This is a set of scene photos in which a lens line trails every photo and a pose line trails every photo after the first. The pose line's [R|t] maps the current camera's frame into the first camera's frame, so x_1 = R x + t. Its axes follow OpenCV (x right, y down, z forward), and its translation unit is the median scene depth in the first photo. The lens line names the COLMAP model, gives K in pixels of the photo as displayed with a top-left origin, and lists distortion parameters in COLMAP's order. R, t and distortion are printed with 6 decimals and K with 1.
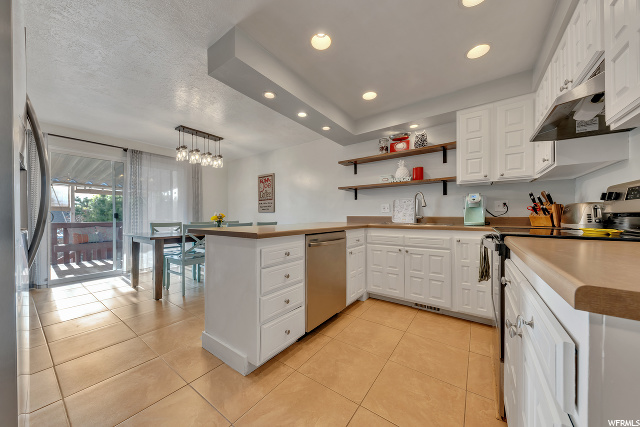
lens RADIAL K [[220.6, 0, 320.0], [0, 220.6, 213.5], [0, 0, 1]] dist [-0.001069, -0.000187]
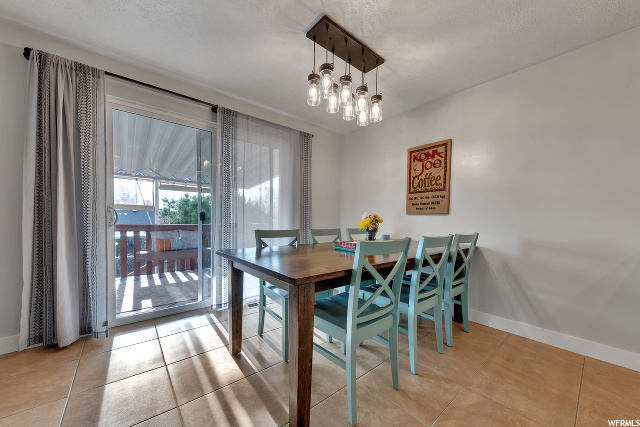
lens RADIAL K [[233.3, 0, 317.7], [0, 233.3, 223.7], [0, 0, 1]] dist [0.001139, 0.000003]
pose [[0.964126, 0.019464, -0.264732, -0.358758], [-0.012424, 0.999524, 0.028243, 0.006382], [0.265156, -0.023941, 0.963908, 0.370814]]
